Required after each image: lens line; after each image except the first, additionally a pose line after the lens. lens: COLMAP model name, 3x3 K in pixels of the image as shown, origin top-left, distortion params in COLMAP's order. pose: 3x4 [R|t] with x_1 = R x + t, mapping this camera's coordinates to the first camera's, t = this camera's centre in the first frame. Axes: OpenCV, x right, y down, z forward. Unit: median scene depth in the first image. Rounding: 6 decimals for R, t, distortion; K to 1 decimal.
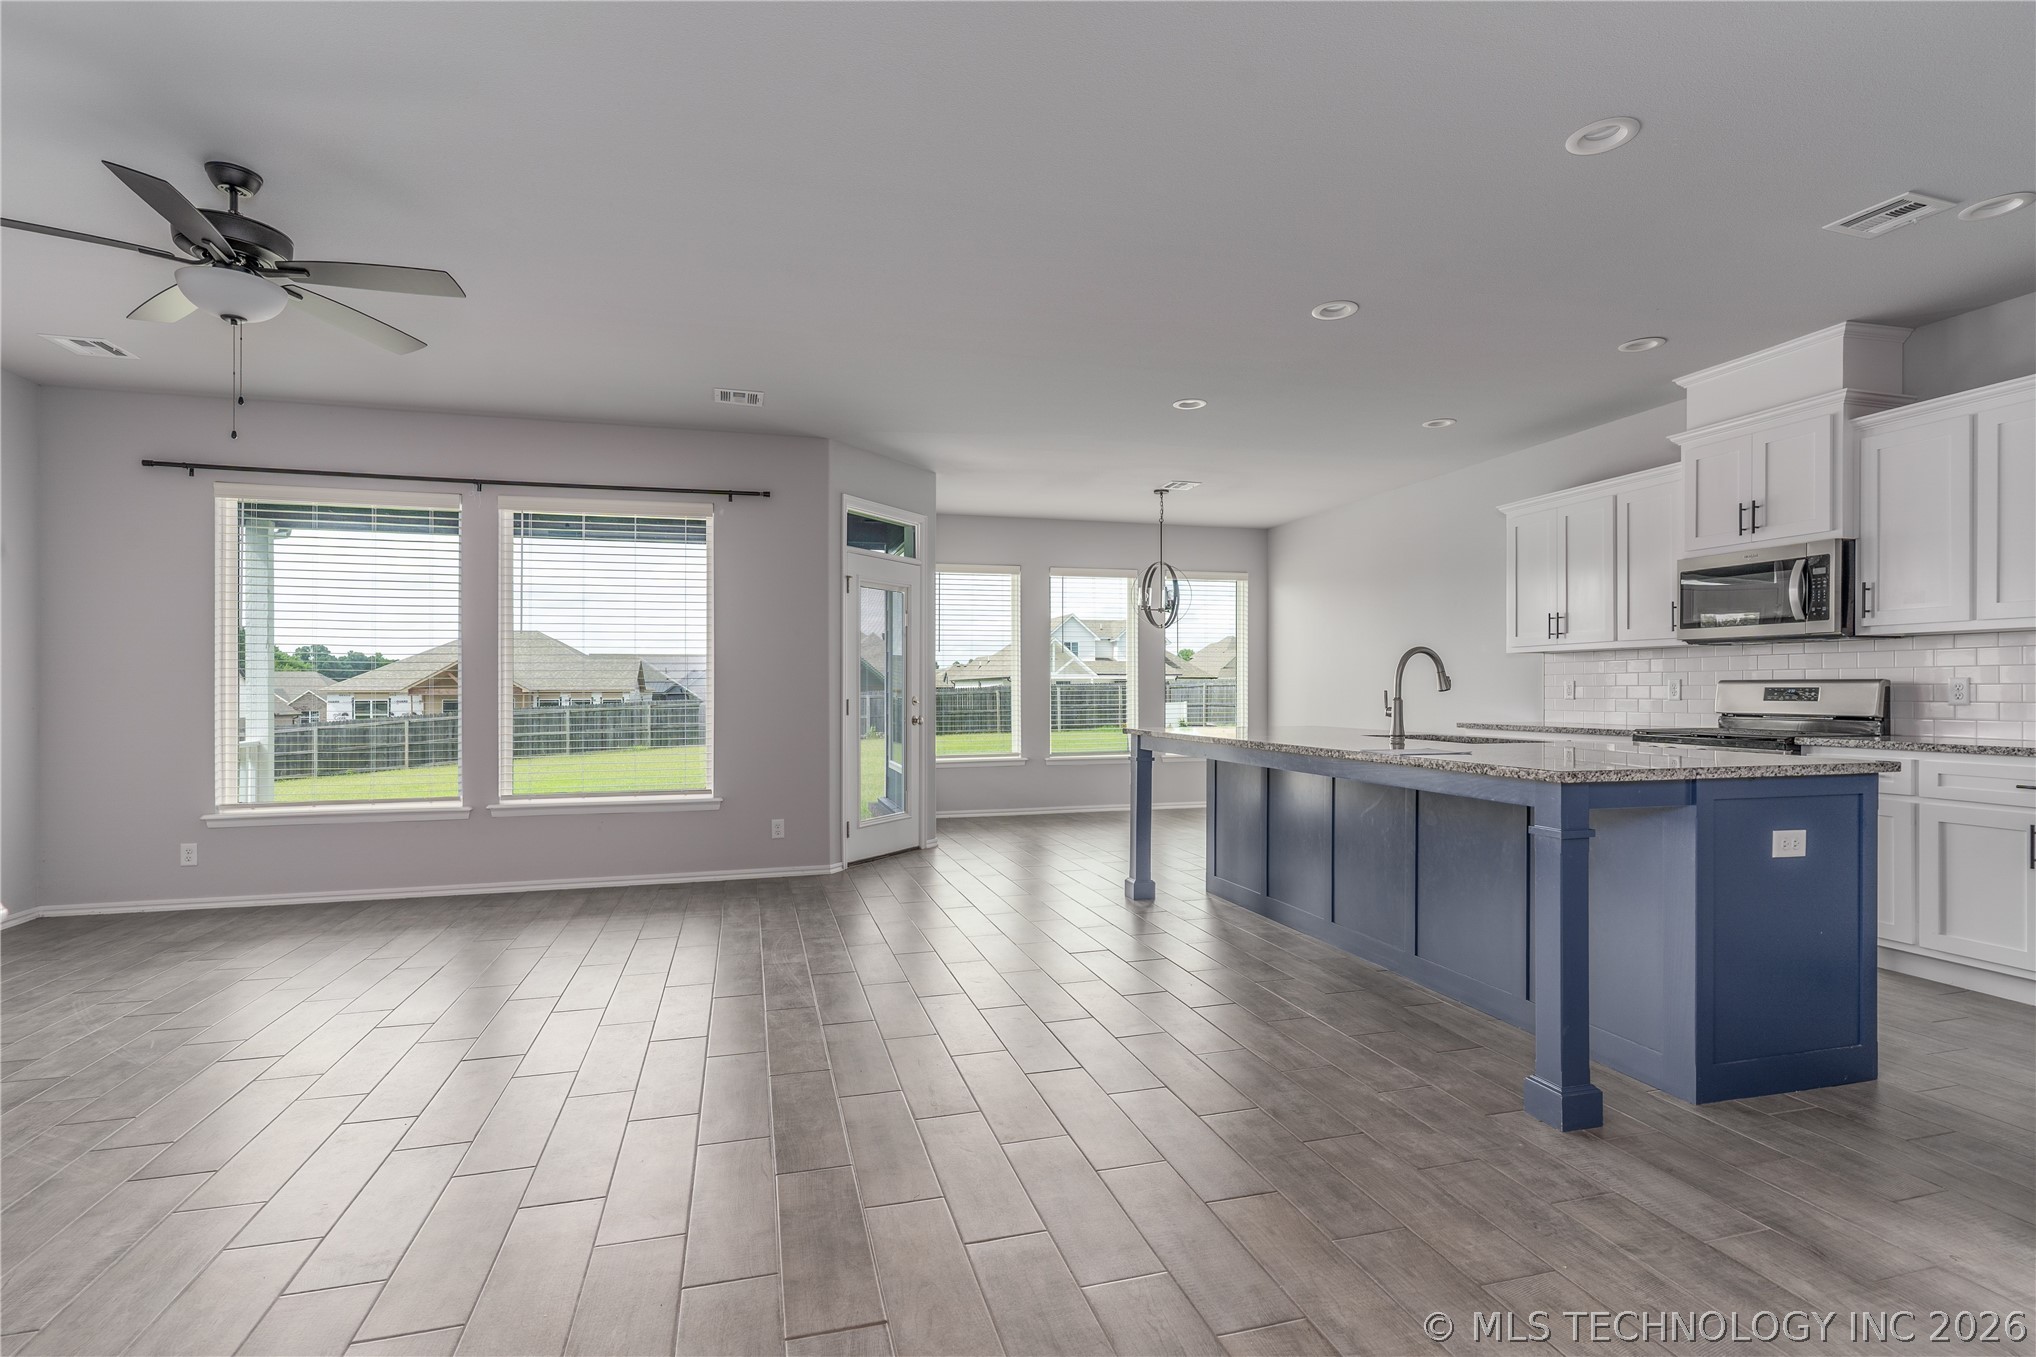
lens RADIAL K [[968.1, 0, 1011.1], [0, 968.1, 689.6], [0, 0, 1]] dist [0.001595, 0.000599]
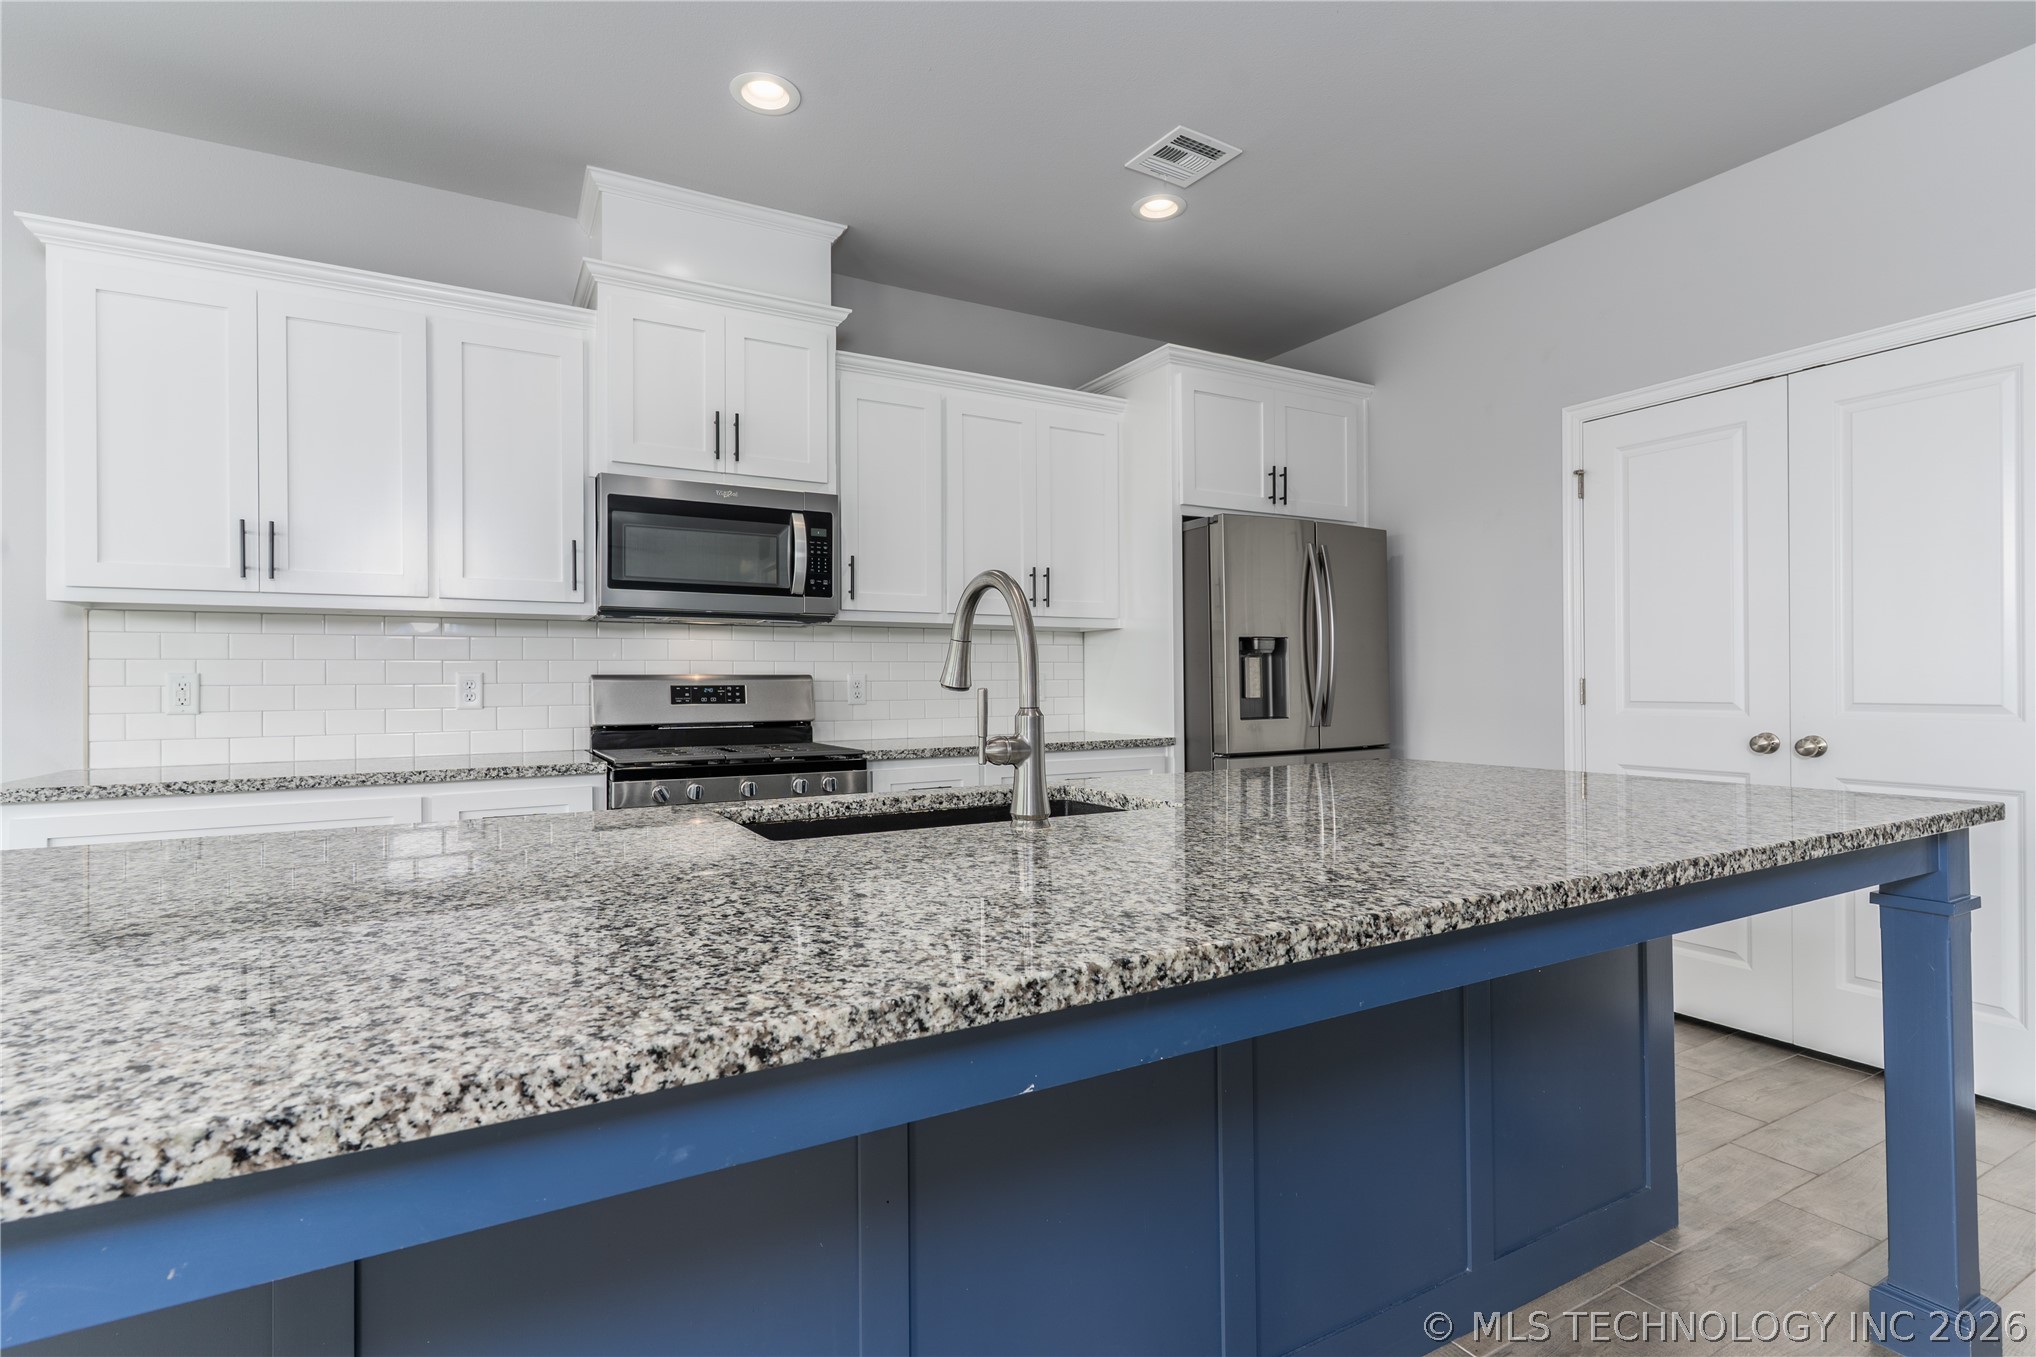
lens RADIAL K [[968.1, 0, 1003.3], [0, 968.1, 669.2], [0, 0, 1]] dist [0.001595, 0.000599]
pose [[-0.243334, 0.017647, 0.969782, 0.051368], [0.003055, 0.999843, -0.017428, -0.000923], [-0.969938, -0.001278, -0.243350, 0.984170]]
